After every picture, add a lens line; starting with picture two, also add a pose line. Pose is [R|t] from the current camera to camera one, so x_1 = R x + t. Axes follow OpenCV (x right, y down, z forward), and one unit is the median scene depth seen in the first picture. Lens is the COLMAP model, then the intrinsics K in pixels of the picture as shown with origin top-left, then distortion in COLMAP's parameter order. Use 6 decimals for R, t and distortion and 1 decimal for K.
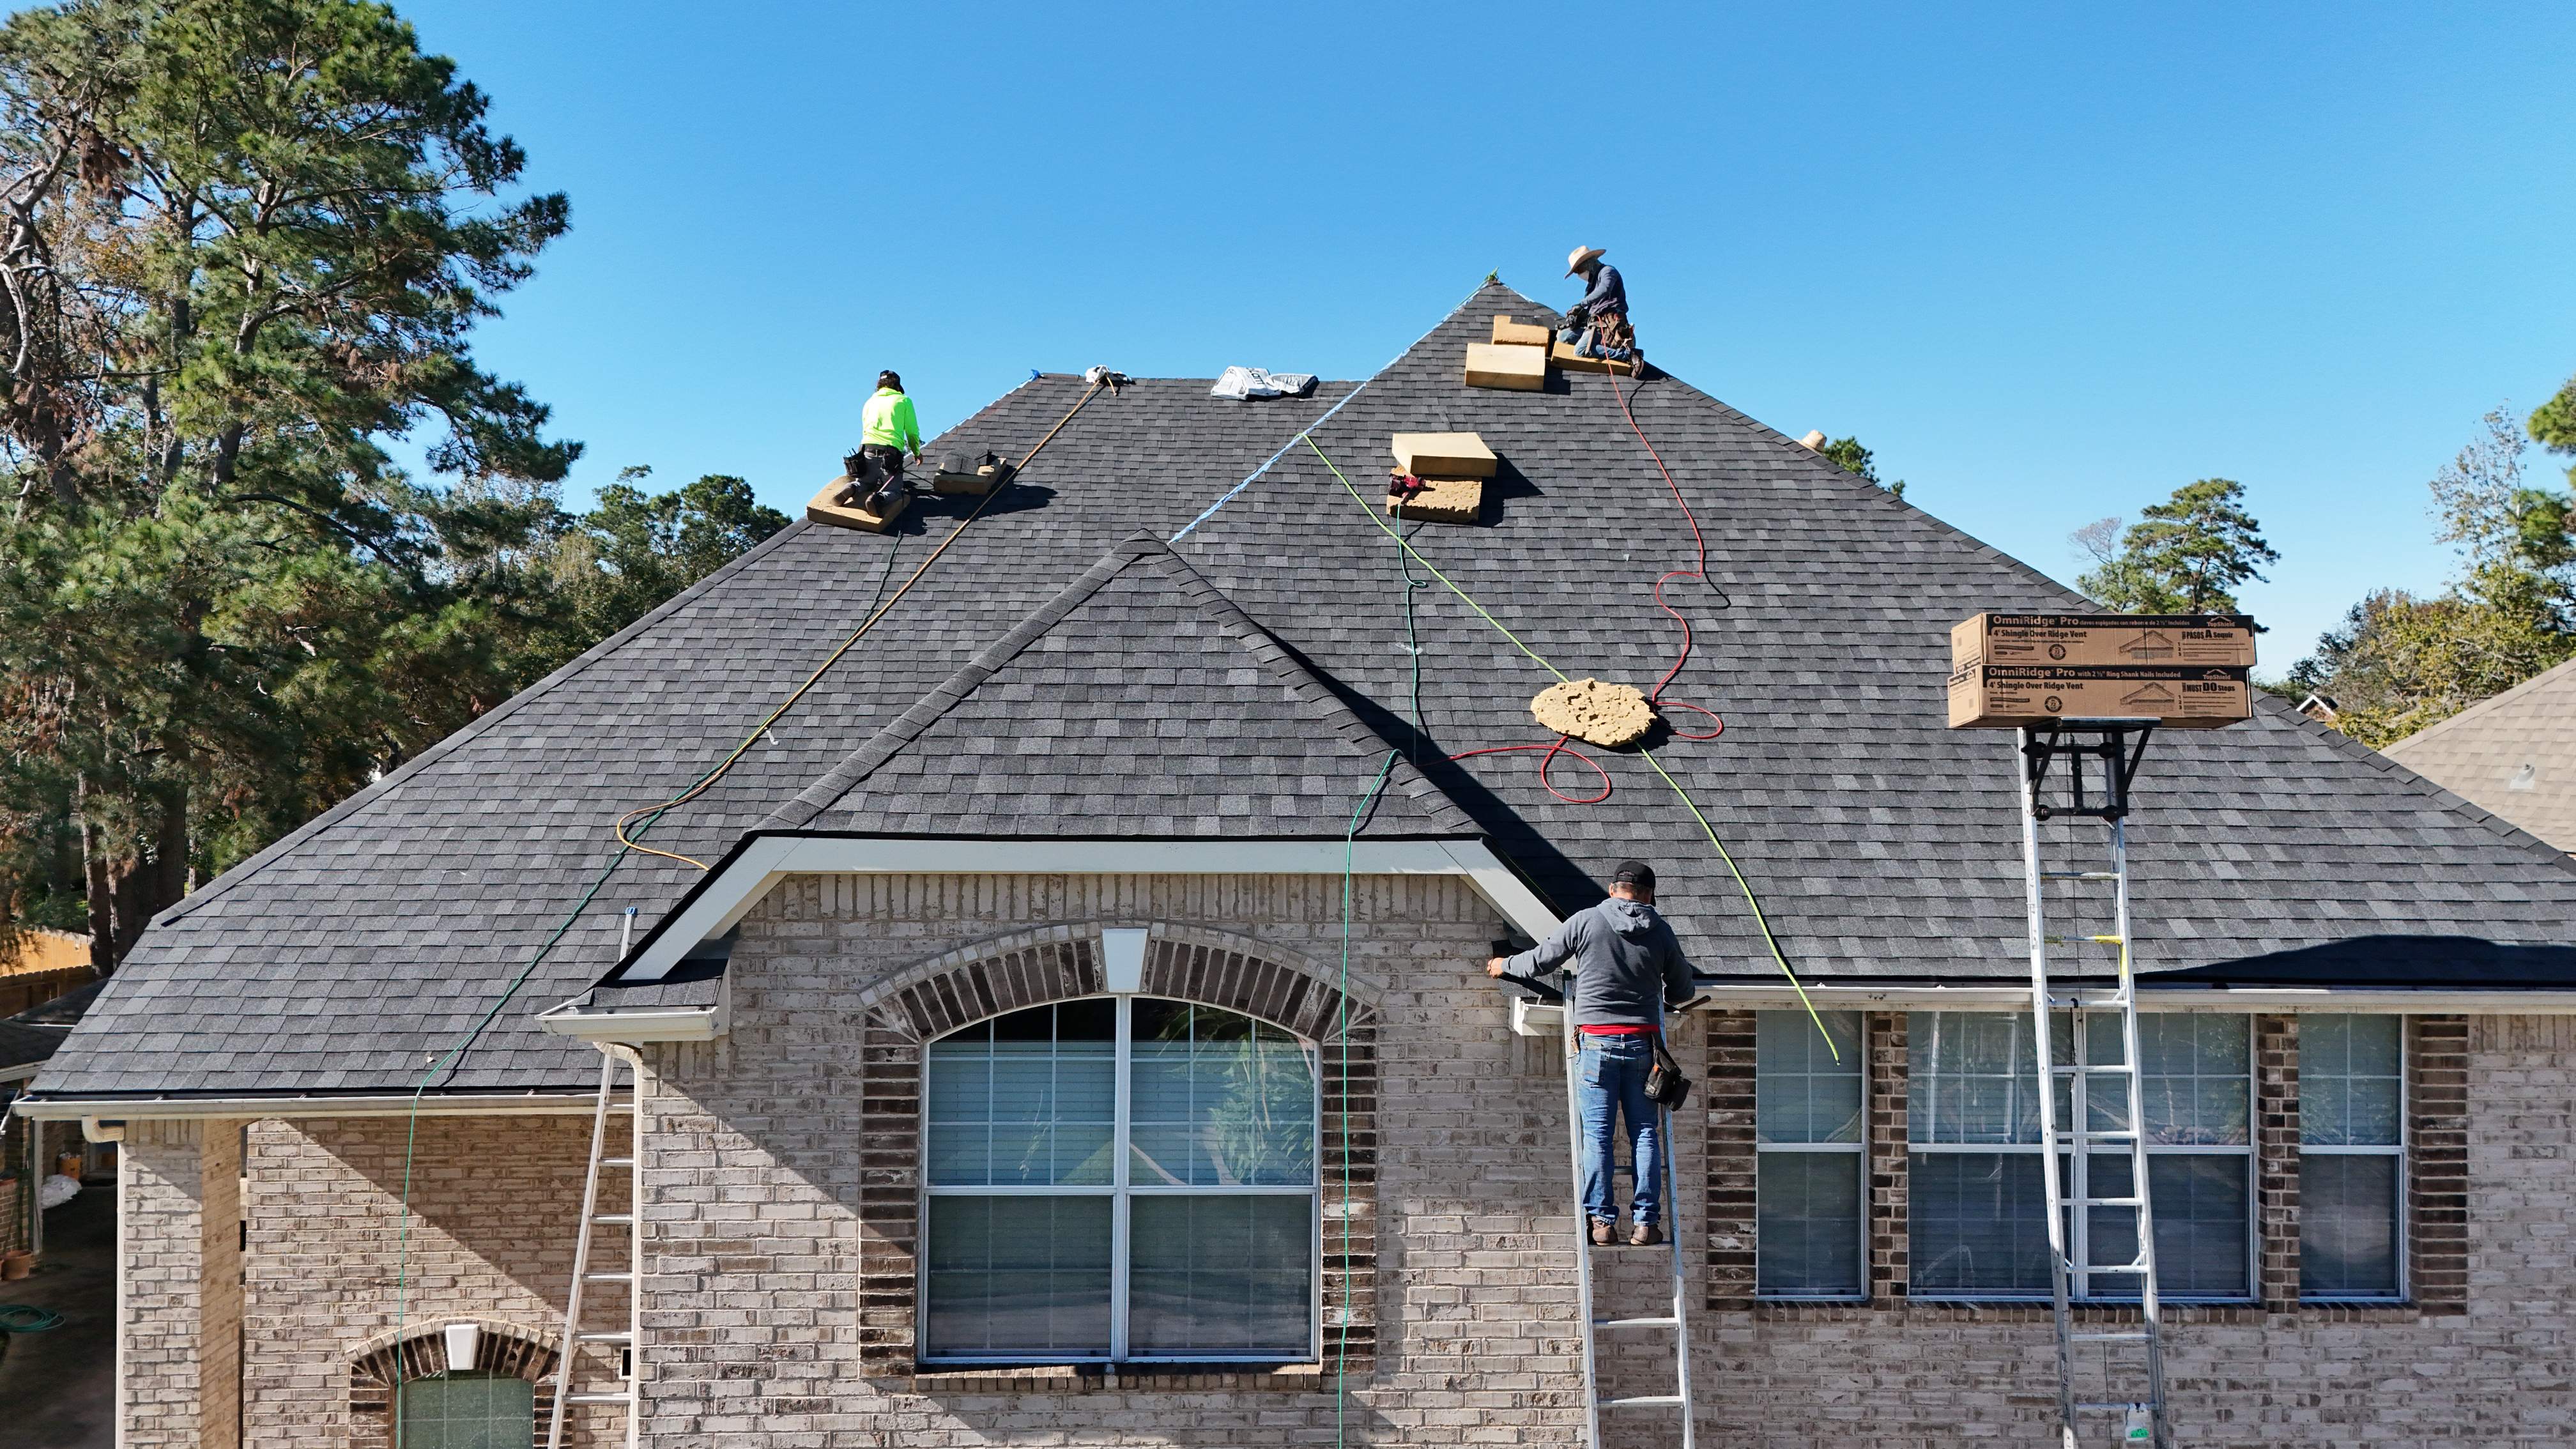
lens RADIAL K [[1893.3, 0, 1283.4], [0, 1893.3, 710.9], [0, 0, 1]] dist [0.073011, -0.067171]
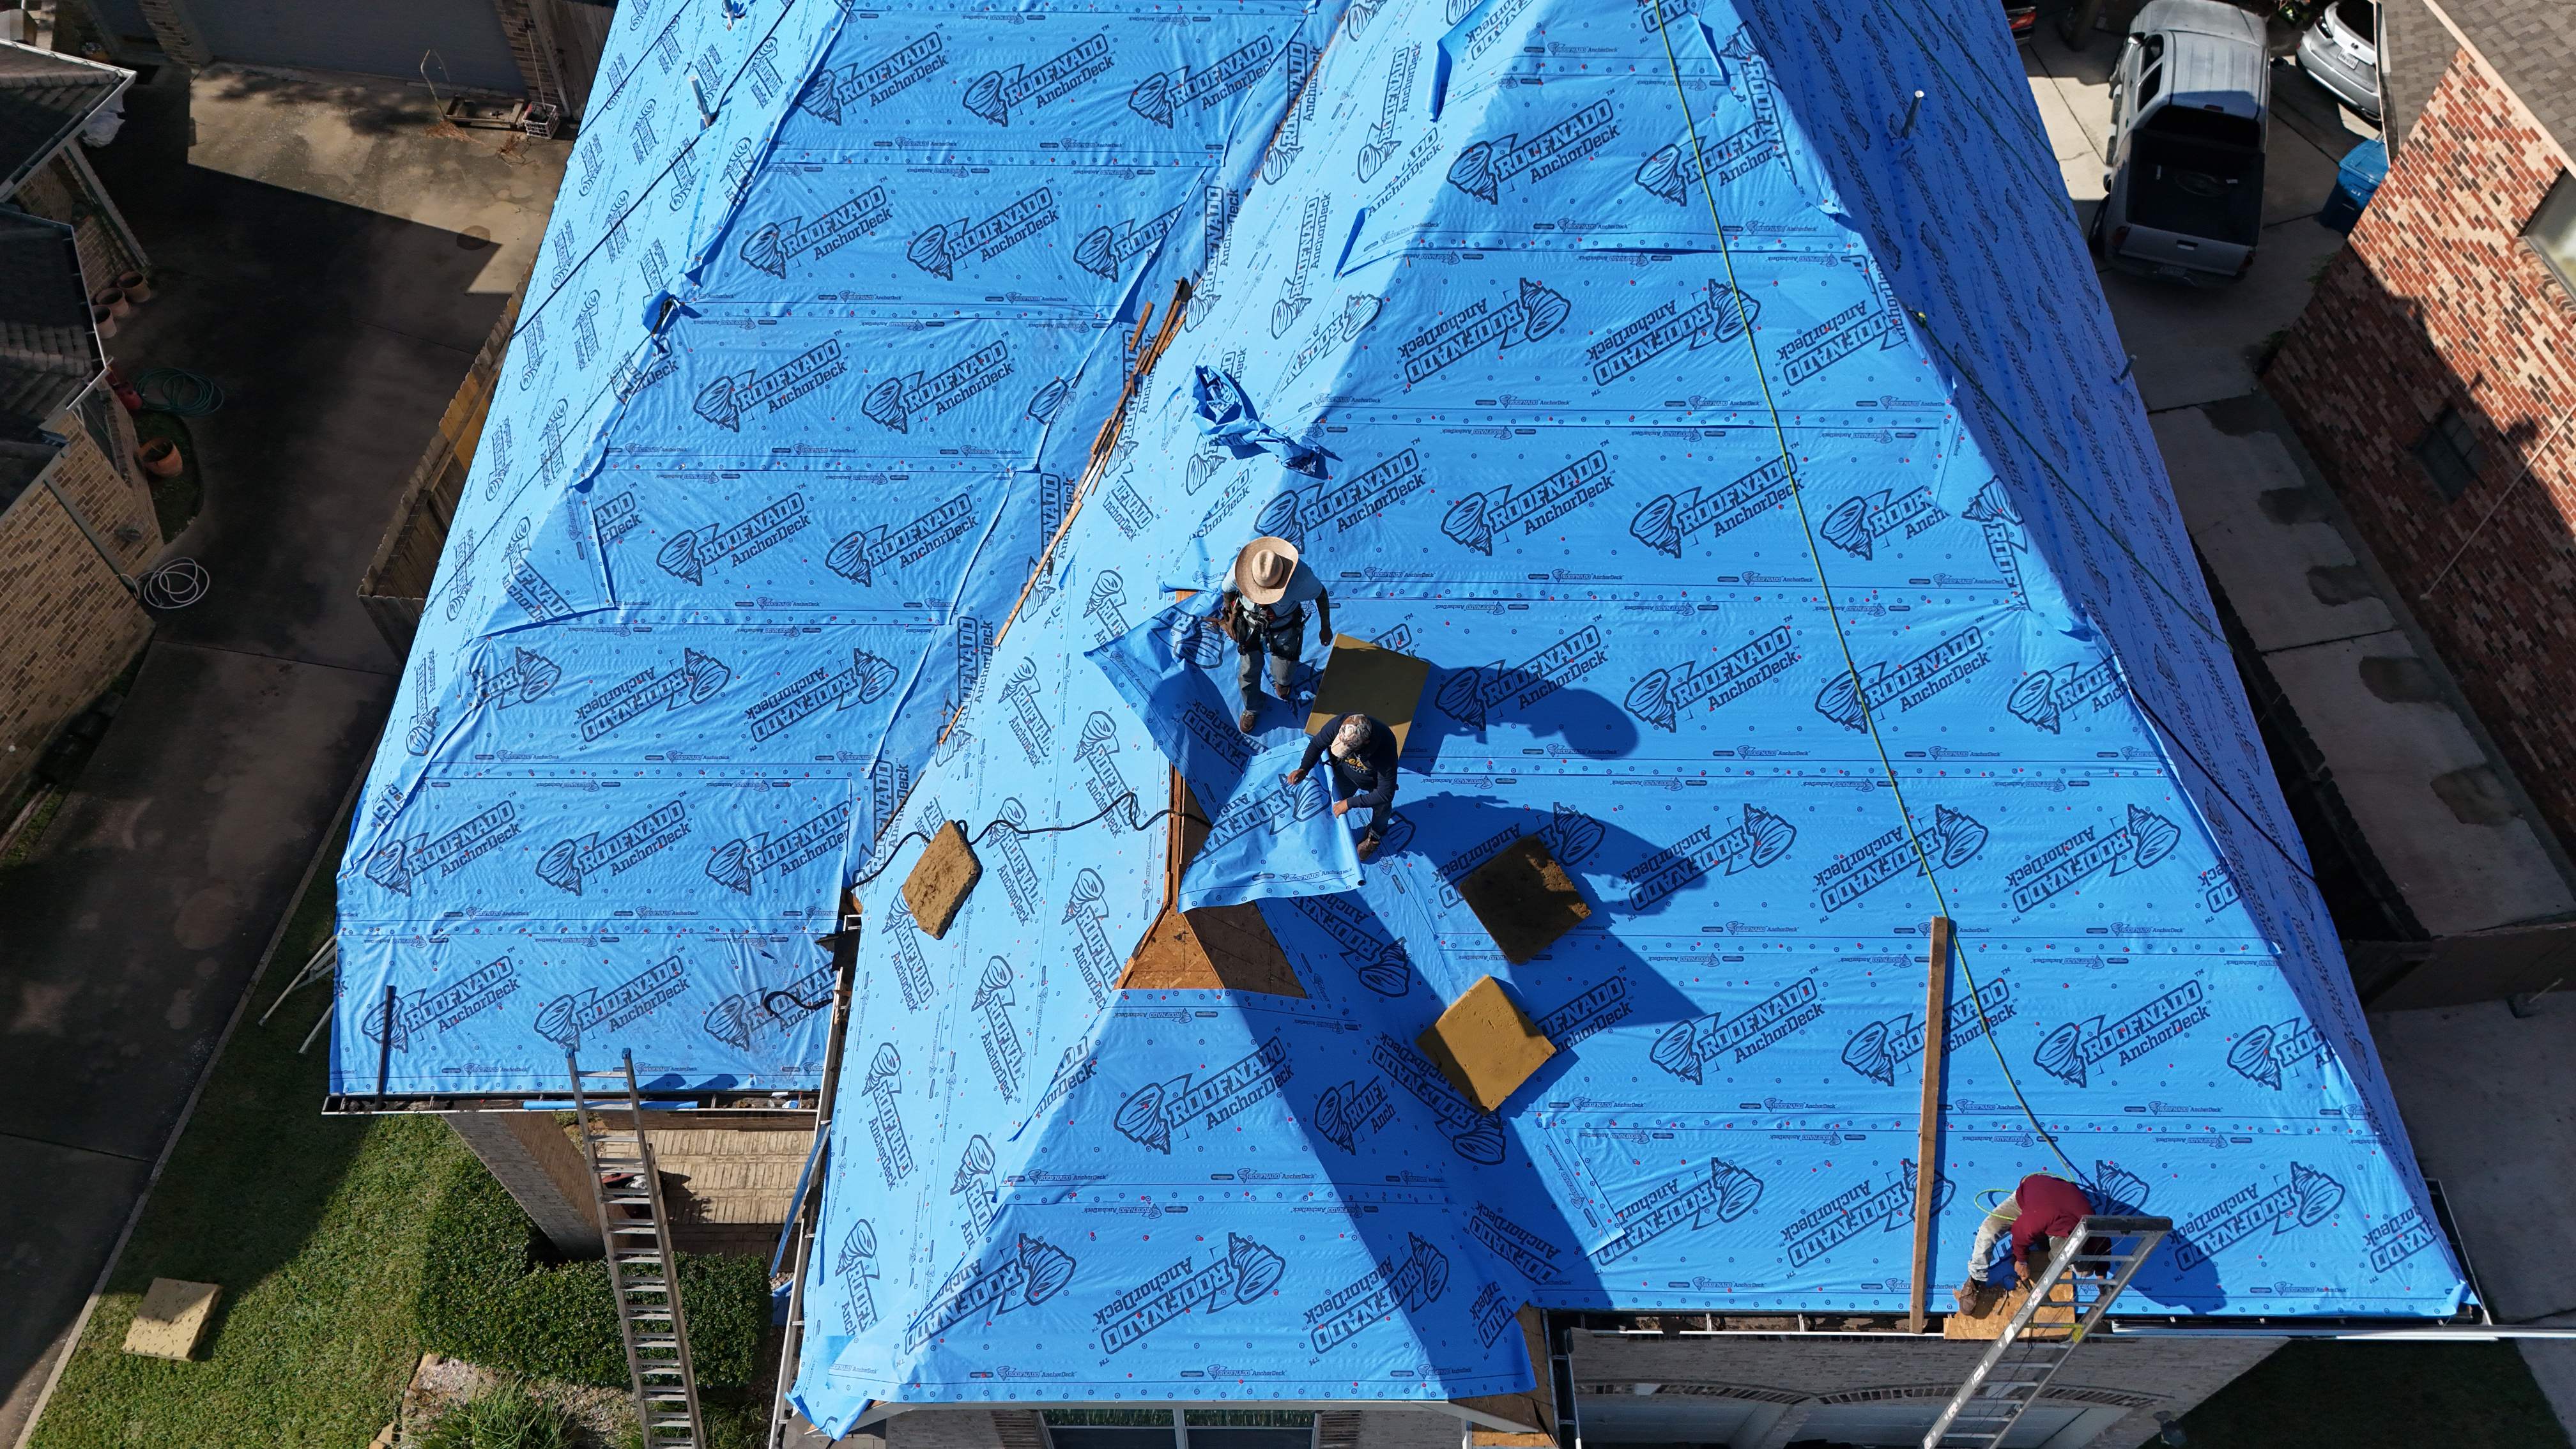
lens RADIAL K [[1893.3, 0, 1284.9], [0, 1893.3, 715.2], [0, 0, 1]] dist [0.073011, -0.067171]
pose [[0.999296, 0.033473, -0.016928, 0.000798], [-0.005070, 0.567686, 0.823230, -1.001345], [0.037165, -0.822564, 0.567456, 0.505035]]
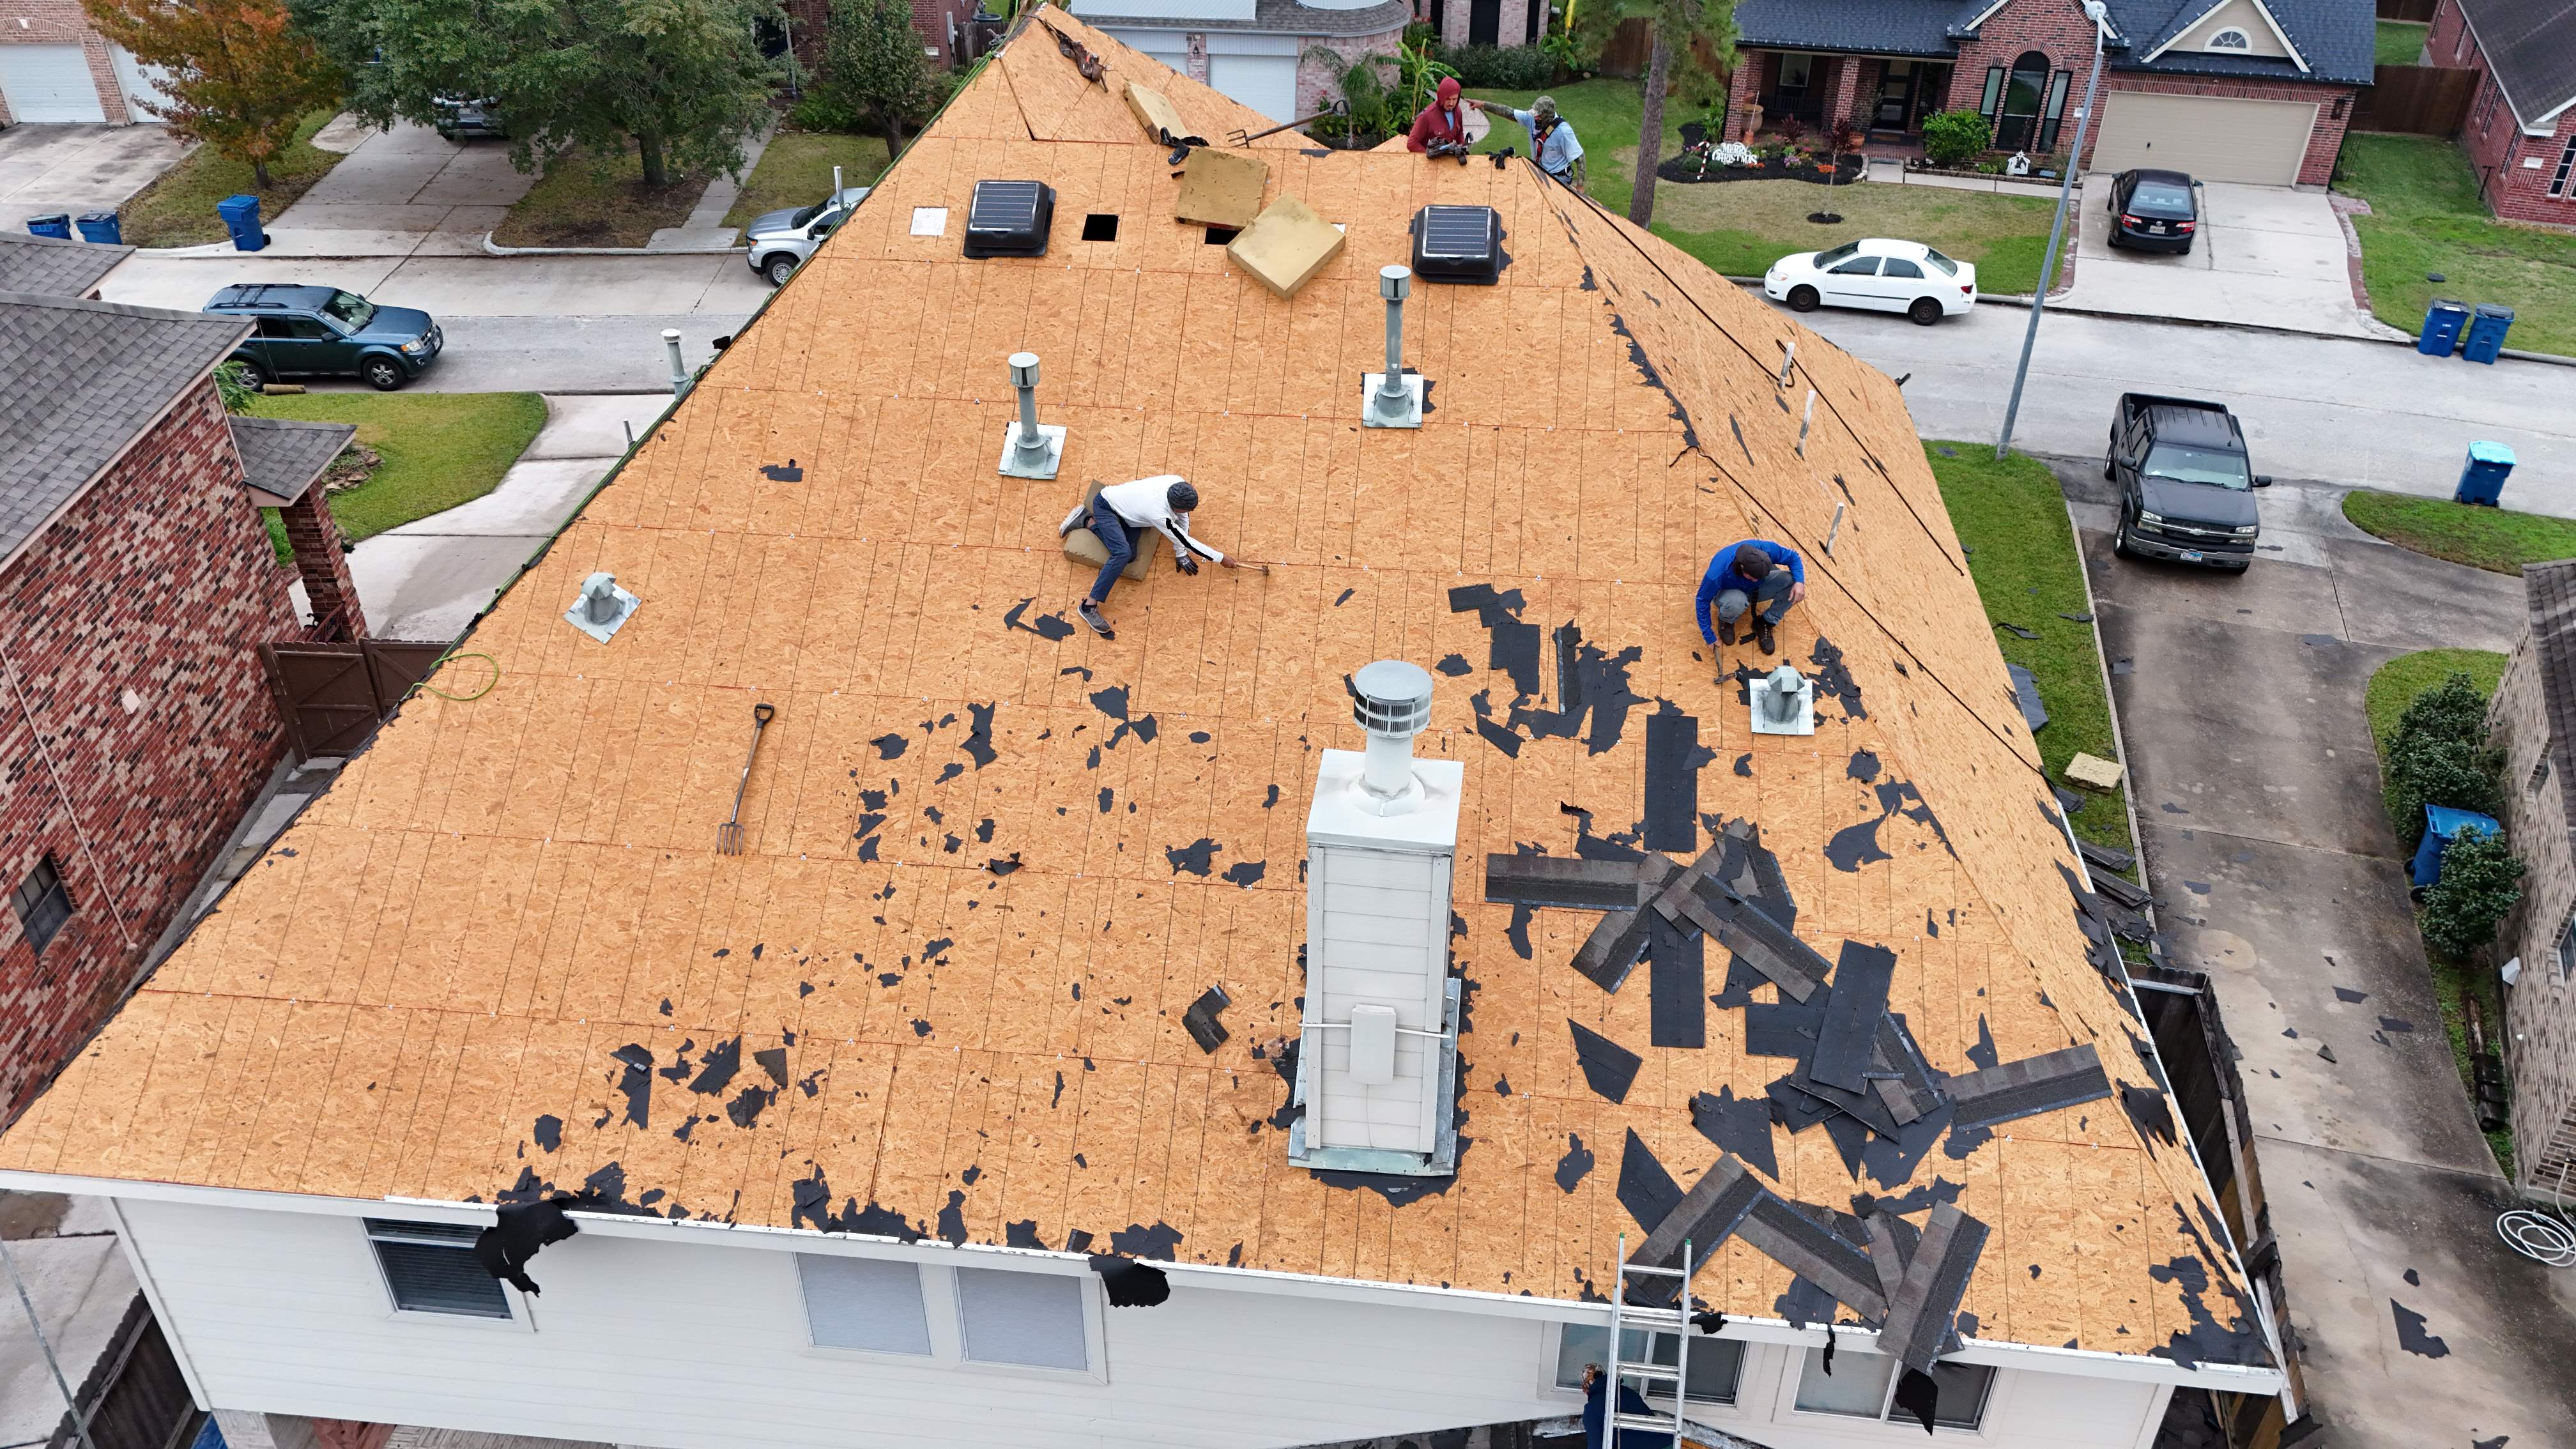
lens RADIAL K [[1893.3, 0, 1283.4], [0, 1893.3, 719.1], [0, 0, 1]] dist [0.073011, -0.067171]
pose [[-0.988405, -0.089253, 0.122836, -0.267360], [-0.007336, 0.836119, 0.548498, -0.730221], [-0.151660, 0.541238, -0.827080, 3.173732]]
